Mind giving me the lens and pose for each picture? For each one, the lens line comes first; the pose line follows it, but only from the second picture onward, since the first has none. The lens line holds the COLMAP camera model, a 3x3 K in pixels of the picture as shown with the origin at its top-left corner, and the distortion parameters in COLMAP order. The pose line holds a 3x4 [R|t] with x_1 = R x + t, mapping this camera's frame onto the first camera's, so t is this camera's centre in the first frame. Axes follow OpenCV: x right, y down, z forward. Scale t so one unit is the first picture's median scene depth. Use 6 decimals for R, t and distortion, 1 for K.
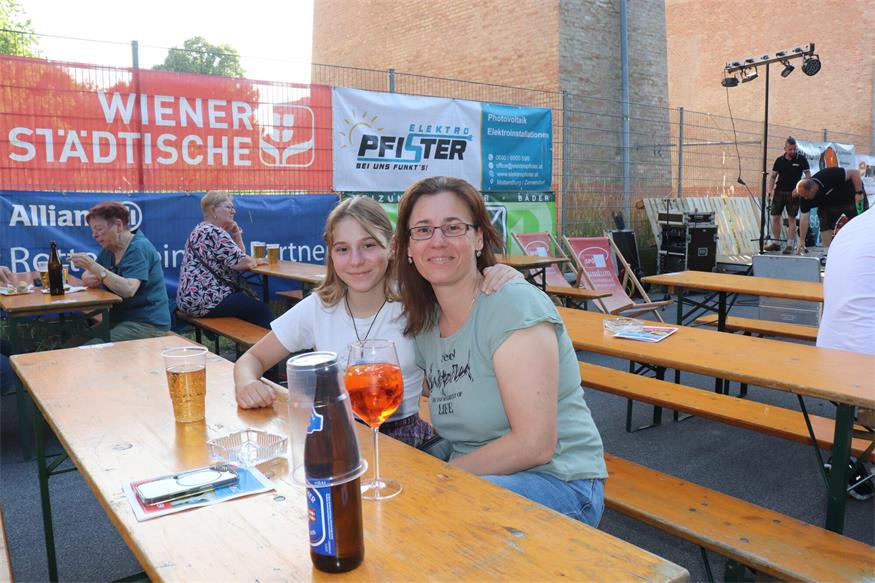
lens RADIAL K [[712.7, 0, 434.4], [0, 712.7, 302.4], [0, 0, 1]] dist [-0.180831, 0.165853]
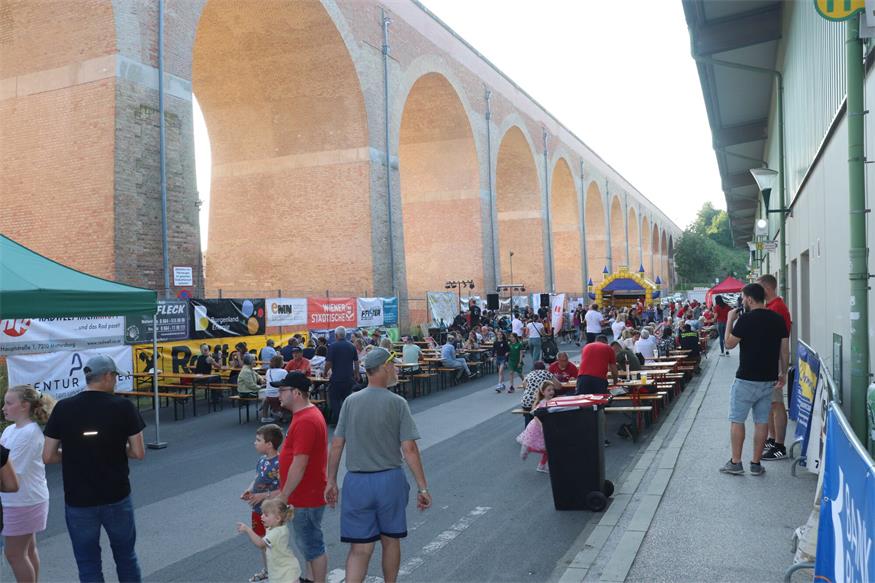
lens RADIAL K [[712.7, 0, 434.4], [0, 712.7, 302.4], [0, 0, 1]] dist [-0.180831, 0.165853]
pose [[0.877213, -0.013448, 0.479914, -1.392751], [0.085669, 0.987949, -0.128907, 0.195583], [-0.472397, 0.154193, 0.867794, -2.105374]]
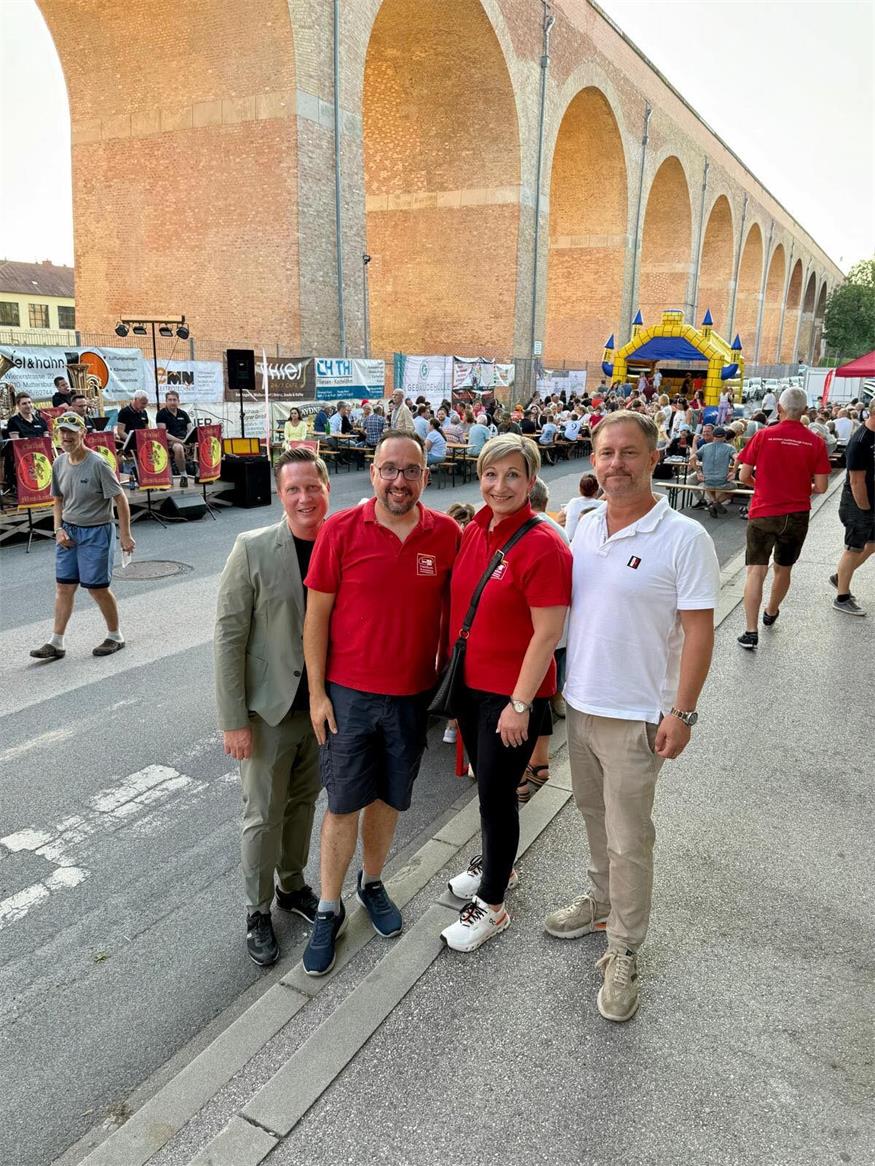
lens RADIAL K [[825.6, 0, 437.5], [0, 825.6, 583.0], [0, 0, 1]] dist [0.061142, -0.076583]
pose [[0.919199, -0.065440, 0.388317, 0.987224], [0.019393, 0.992421, 0.121341, -0.090193], [-0.393314, -0.104006, 0.913502, -0.377499]]
